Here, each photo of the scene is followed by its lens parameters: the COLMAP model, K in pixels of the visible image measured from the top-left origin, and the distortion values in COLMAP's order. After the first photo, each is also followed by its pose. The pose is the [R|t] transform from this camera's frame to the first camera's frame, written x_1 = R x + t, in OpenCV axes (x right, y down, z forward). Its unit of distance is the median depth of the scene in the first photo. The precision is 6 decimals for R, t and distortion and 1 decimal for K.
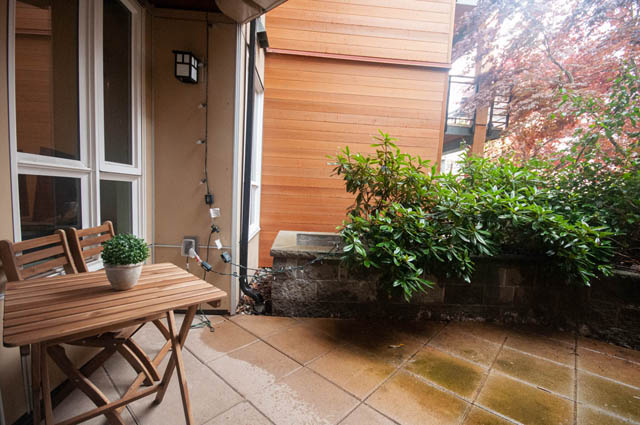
lens RADIAL K [[288.1, 0, 317.7], [0, 288.1, 222.7], [0, 0, 1]] dist [0.000371, -0.000375]
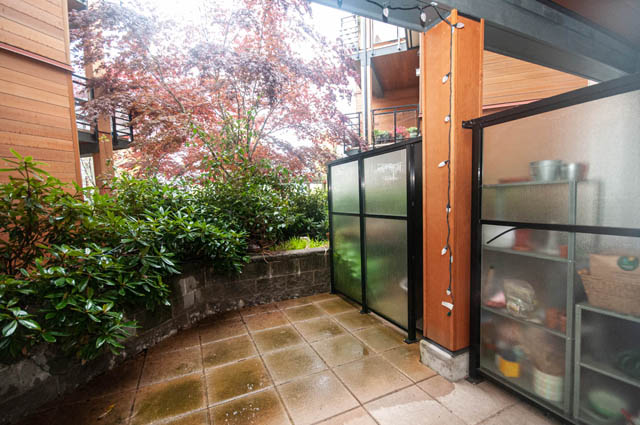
lens RADIAL K [[288.1, 0, 317.7], [0, 288.1, 222.7], [0, 0, 1]] dist [0.000371, -0.000375]
pose [[0.396312, -0.146900, 0.906288, -0.153105], [0.152610, 0.983925, 0.092749, -0.094794], [-0.905343, 0.101551, 0.412360, 0.043546]]
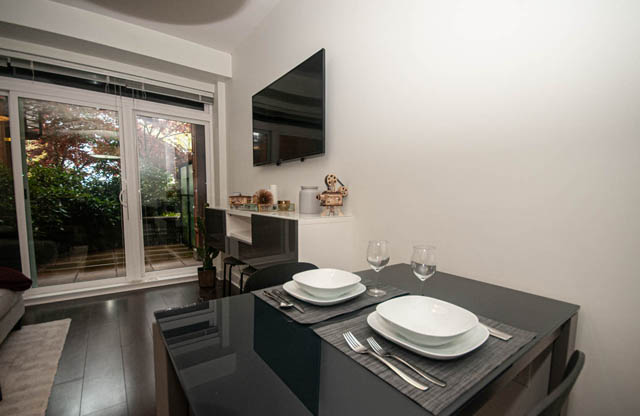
lens RADIAL K [[296.2, 0, 334.7], [0, 296.2, 223.1], [0, 0, 1]] dist [-0.003041, -0.000810]
pose [[0.187561, -0.138350, 0.972461, -1.147666], [0.097362, 0.987774, 0.121751, 0.075265], [-0.977416, 0.071845, 0.198738, -1.335104]]
